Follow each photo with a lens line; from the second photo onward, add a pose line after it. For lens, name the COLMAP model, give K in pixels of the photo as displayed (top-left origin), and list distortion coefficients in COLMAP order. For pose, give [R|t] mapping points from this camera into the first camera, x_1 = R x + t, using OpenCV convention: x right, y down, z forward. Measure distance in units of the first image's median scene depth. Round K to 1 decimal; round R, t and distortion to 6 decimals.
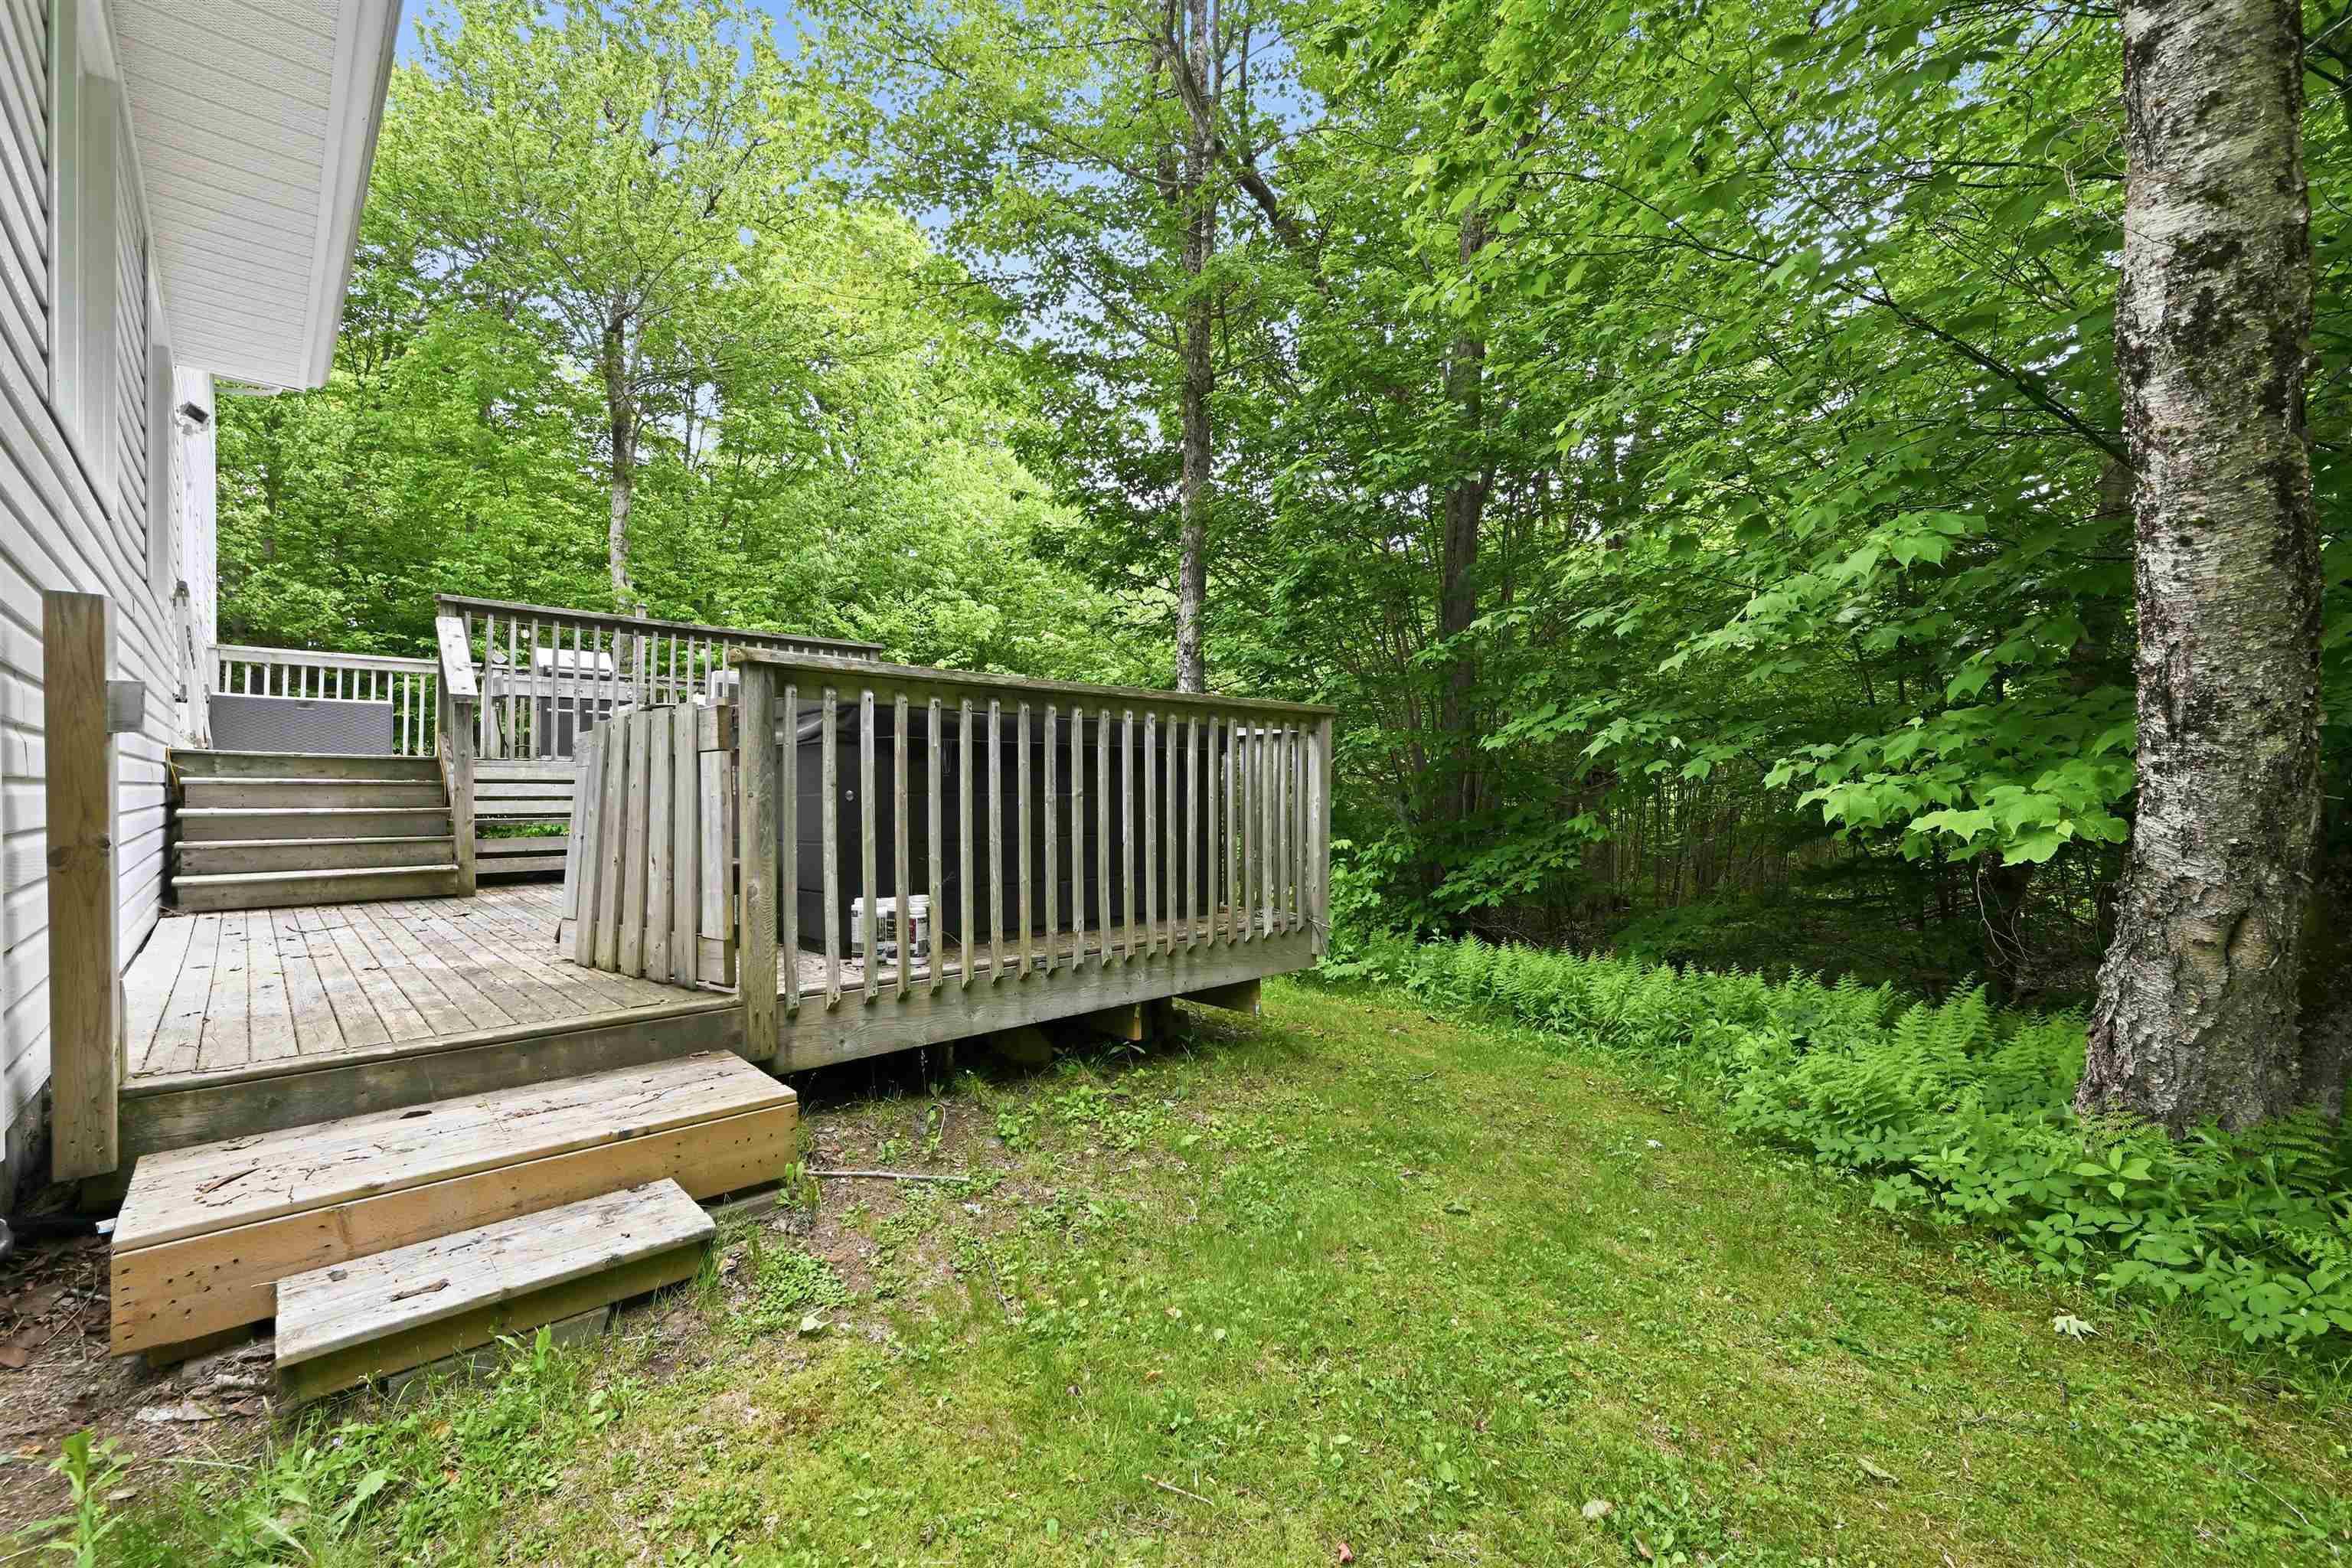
lens RADIAL K [[972.0, 0, 1176.0], [0, 972.0, 784.0], [0, 0, 1]] dist [0.014533, -0.000060]
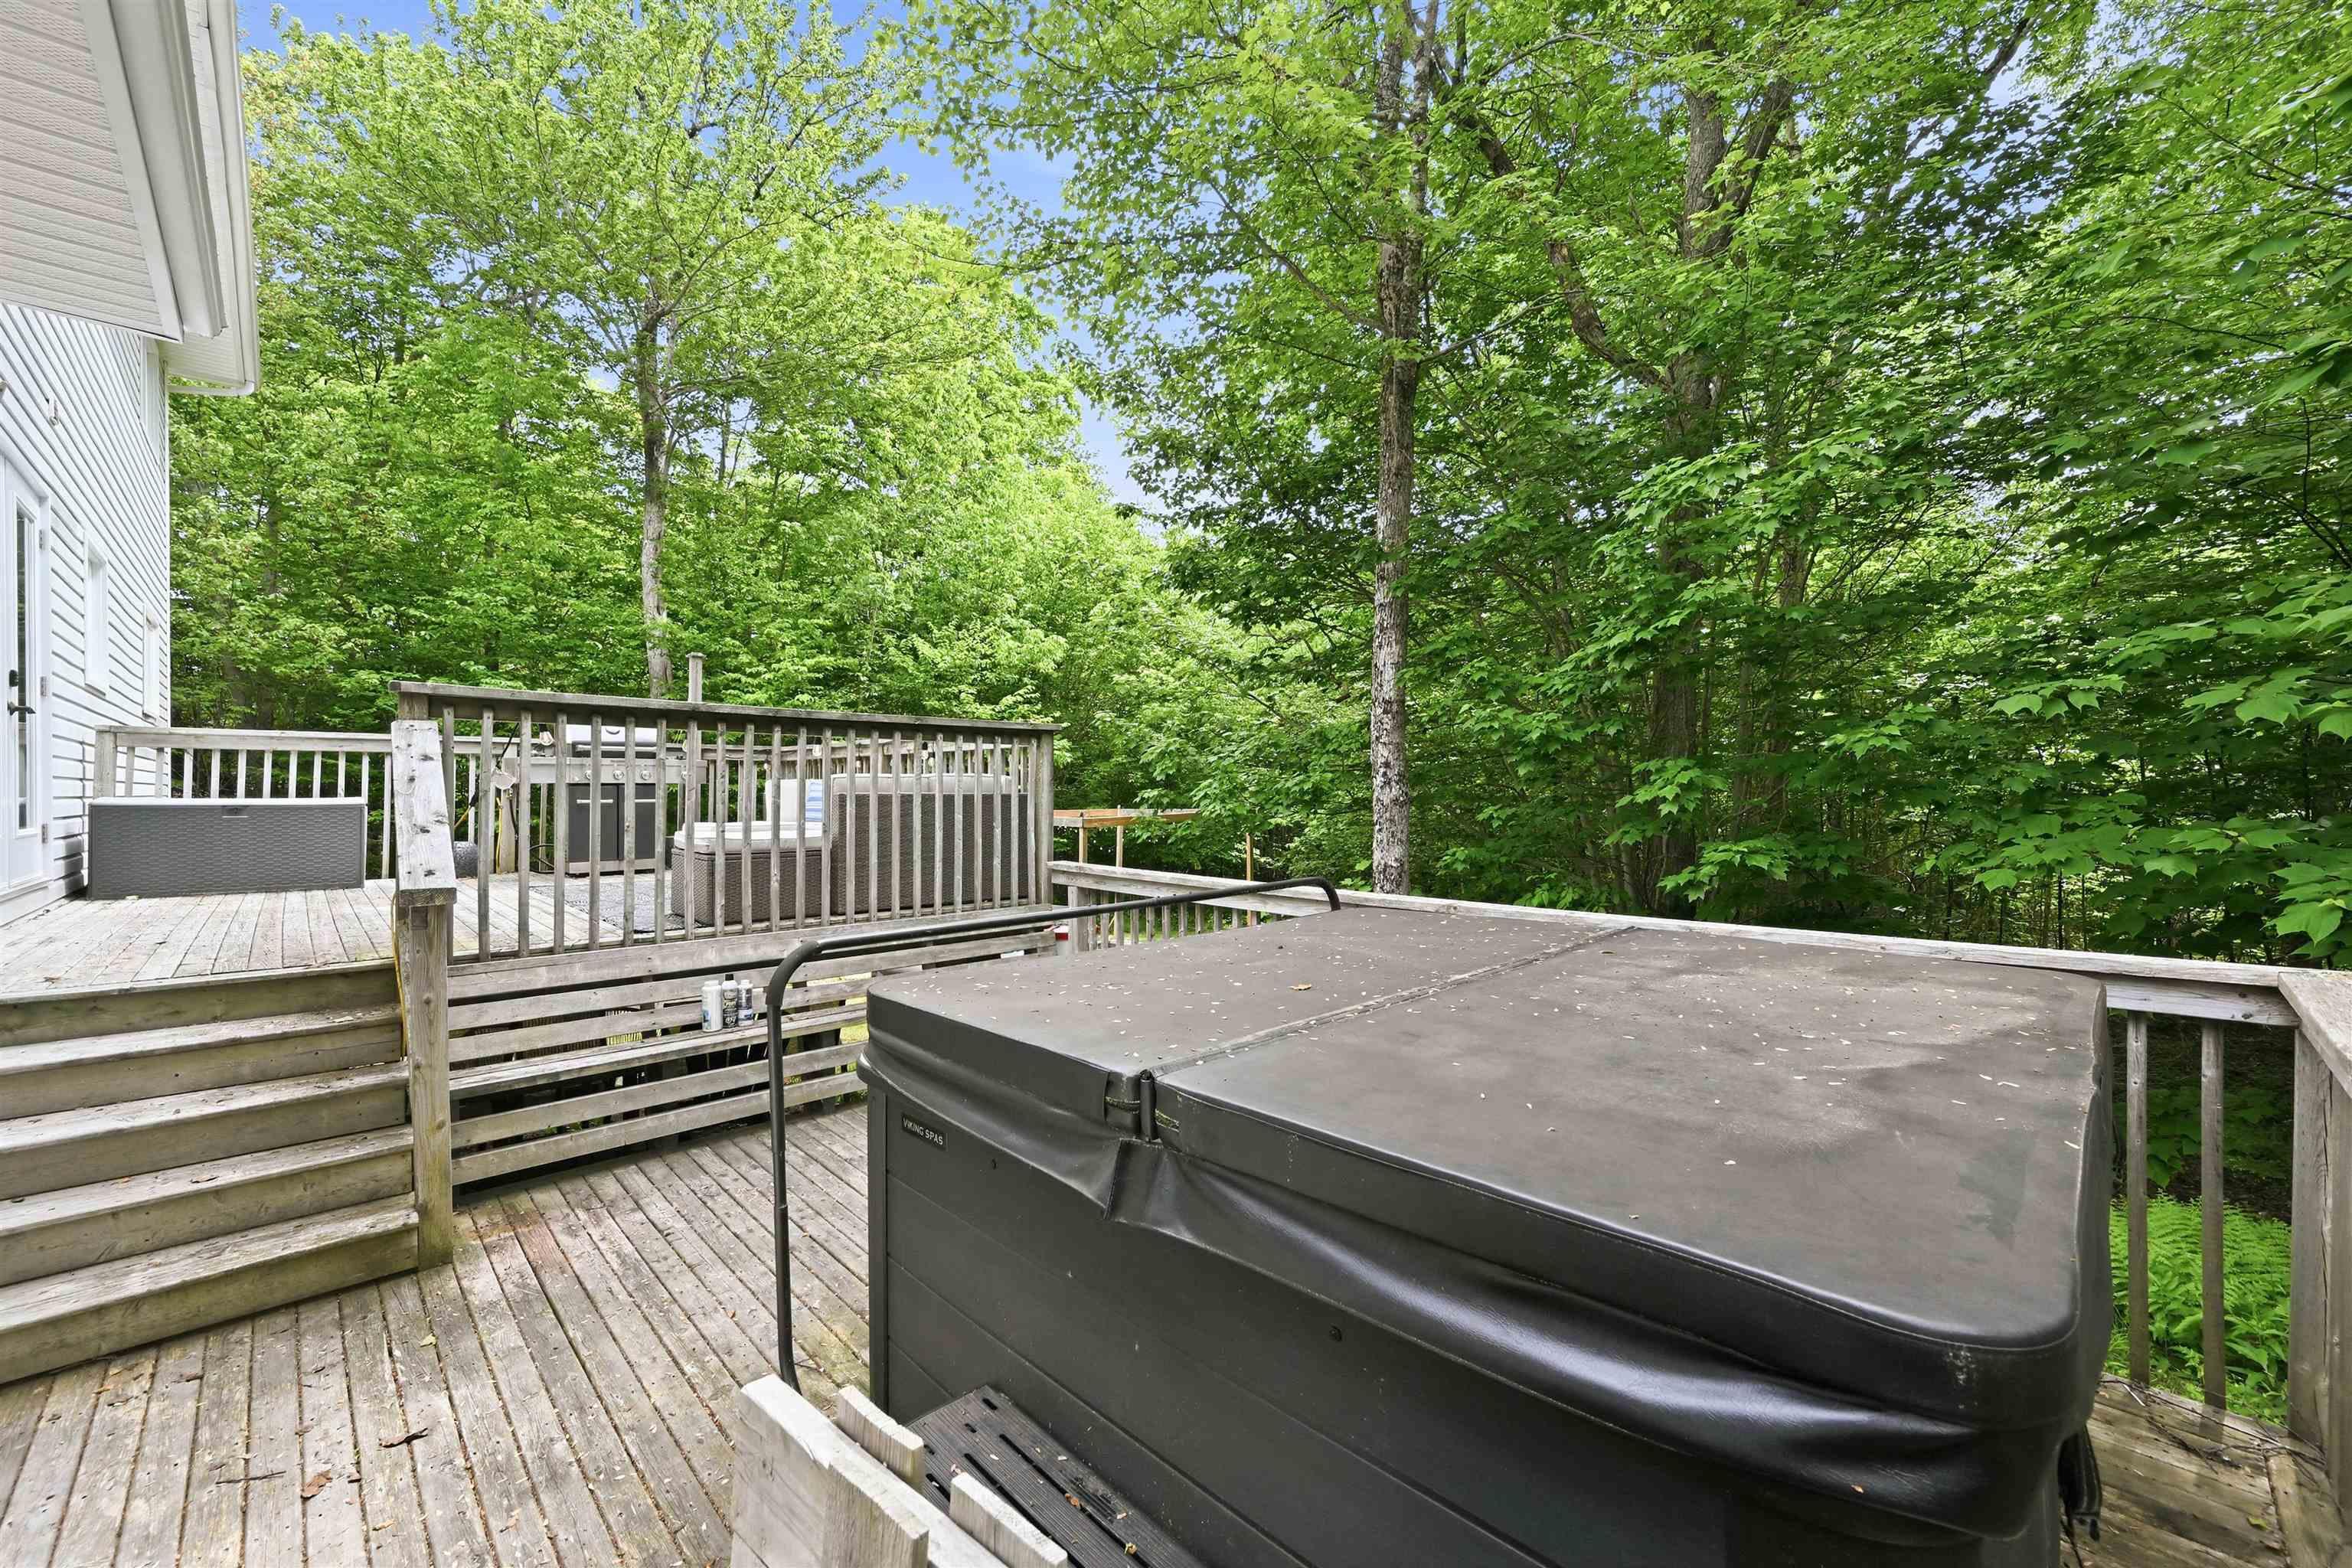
lens RADIAL K [[927.2, 0, 1191.5], [0, 927.2, 797.9], [0, 0, 1]] dist [-0.000017, -0.000079]
pose [[0.999845, -0.004470, 0.017009, -0.086164], [0.004383, 0.999977, 0.005140, -0.036296], [-0.017032, -0.005065, 0.999842, 0.131105]]
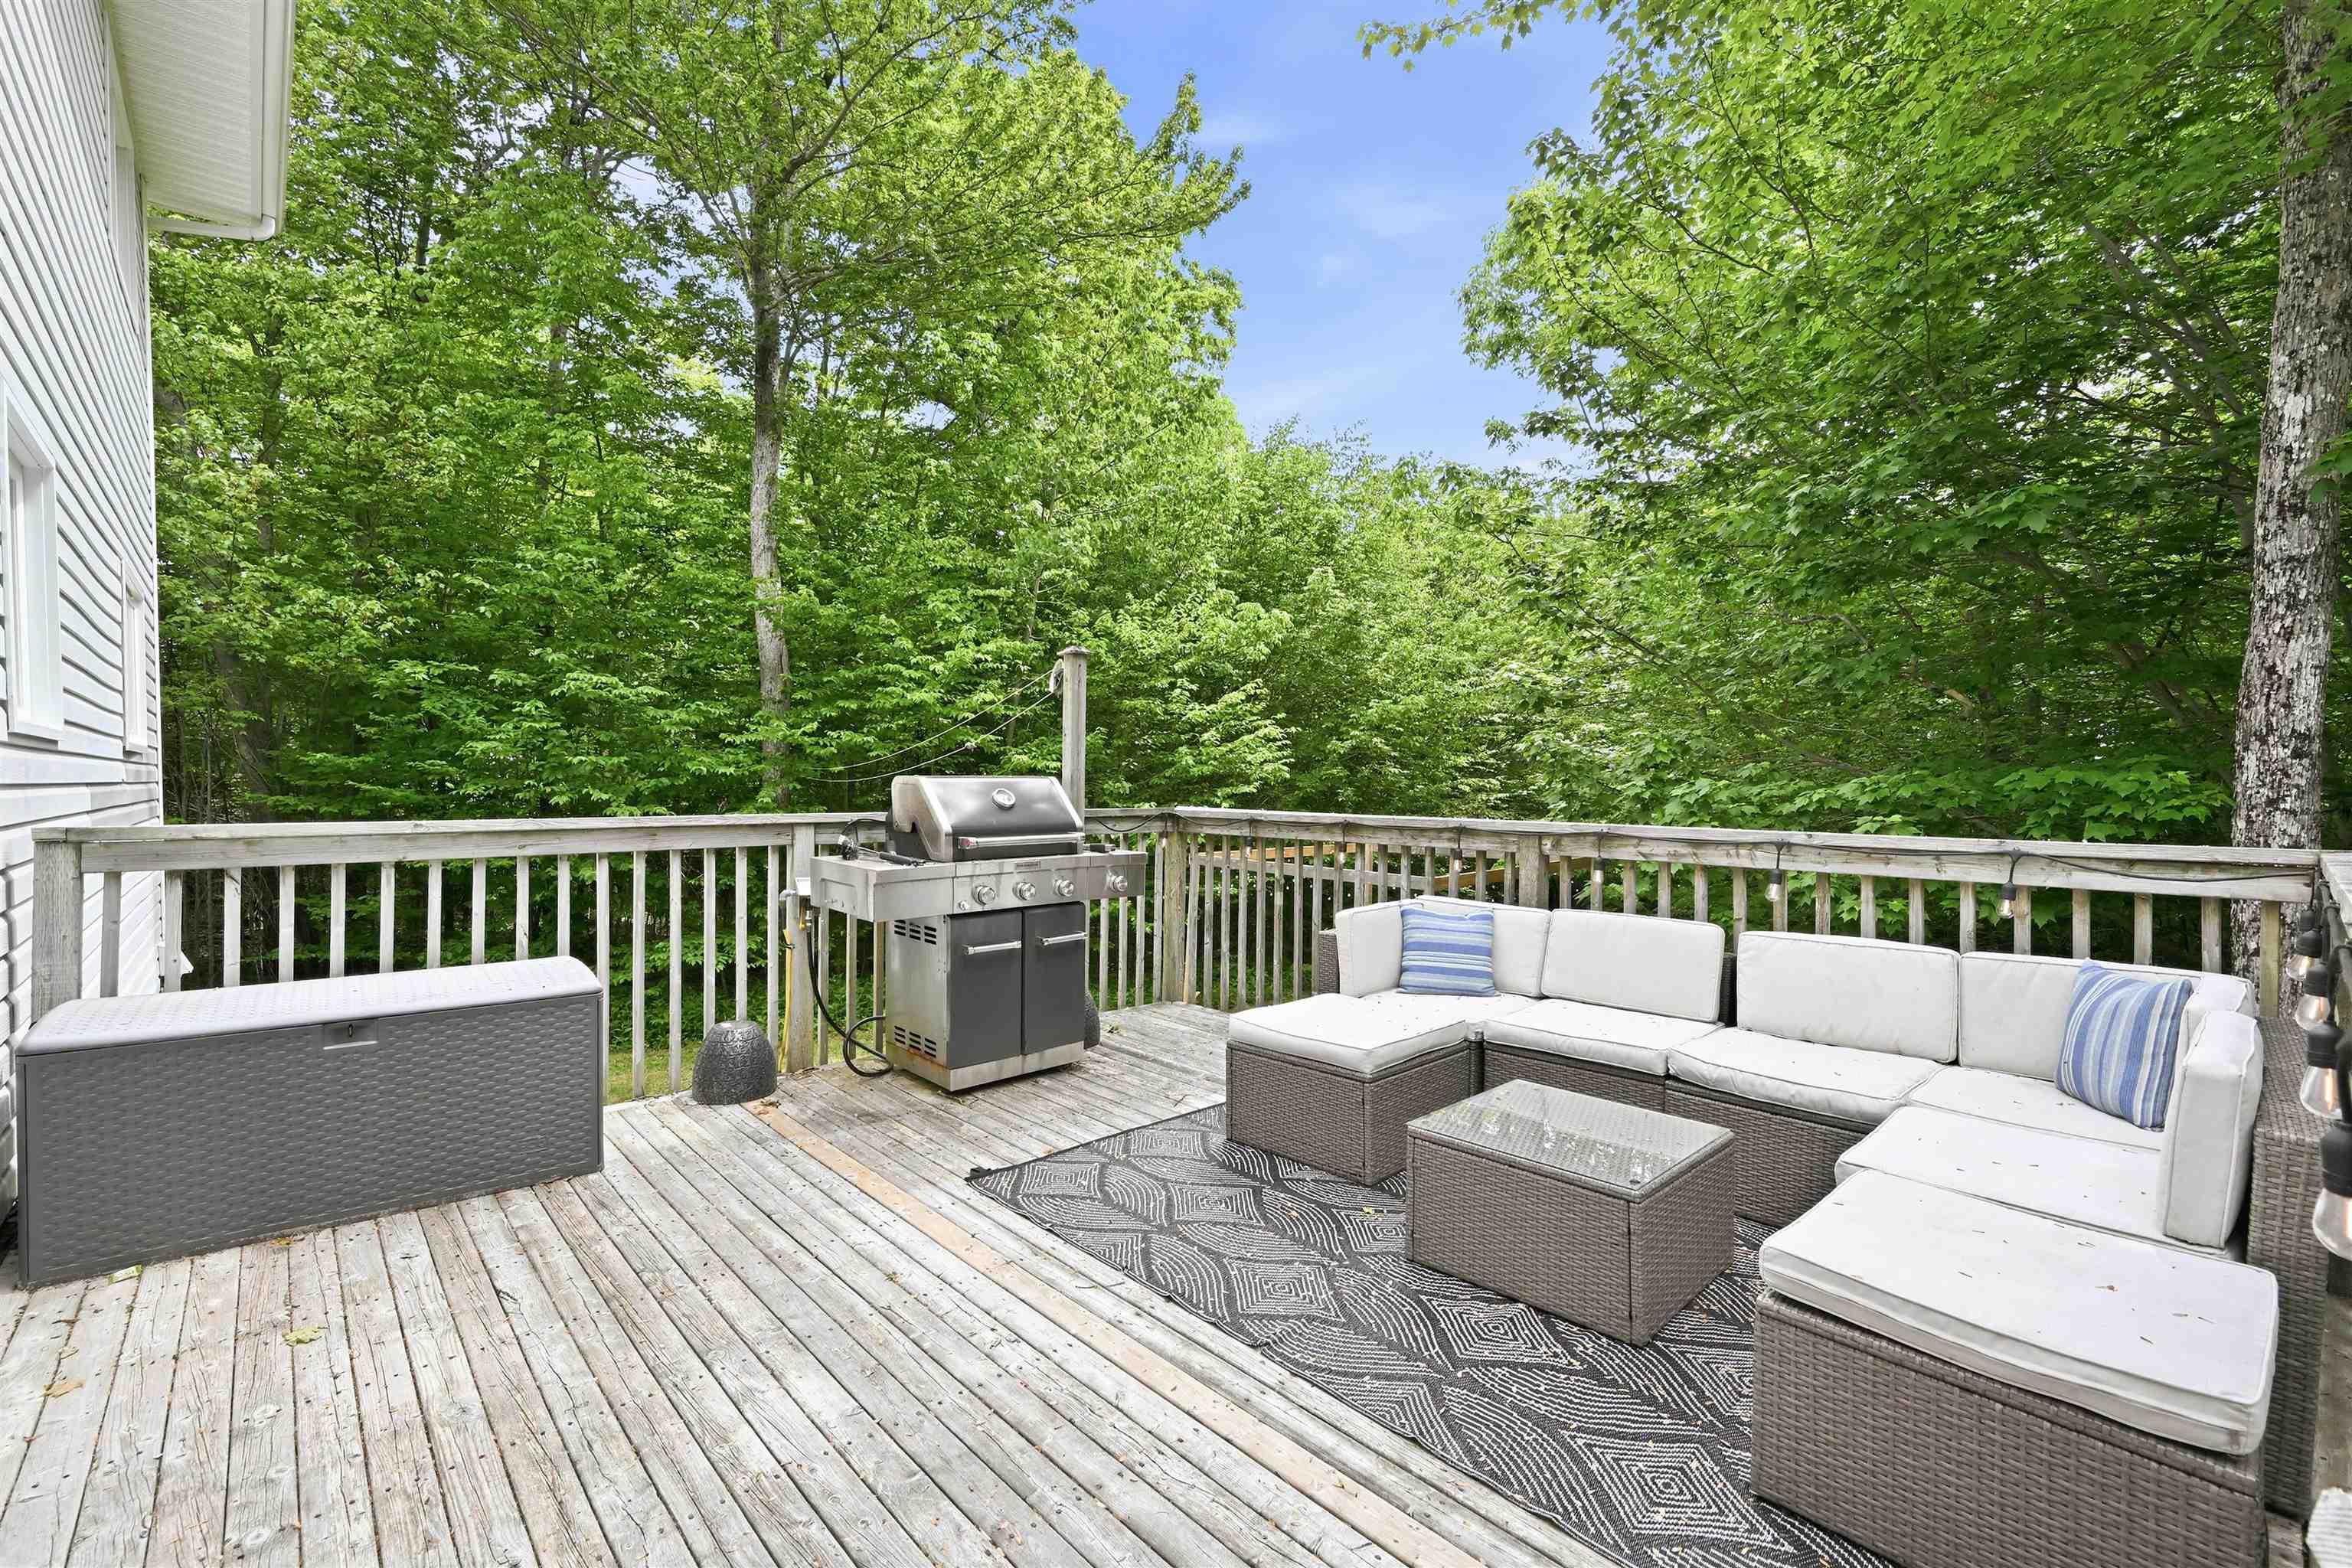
lens RADIAL K [[1007.7, 0, 1173.7], [0, 1007.7, 811.7], [0, 0, 1]] dist [-0.003726, 0.000128]
pose [[0.999880, 0.001179, -0.015448, -0.275765], [-0.000704, 0.999528, 0.030716, -0.067118], [0.015477, -0.030702, 0.999409, 0.301152]]
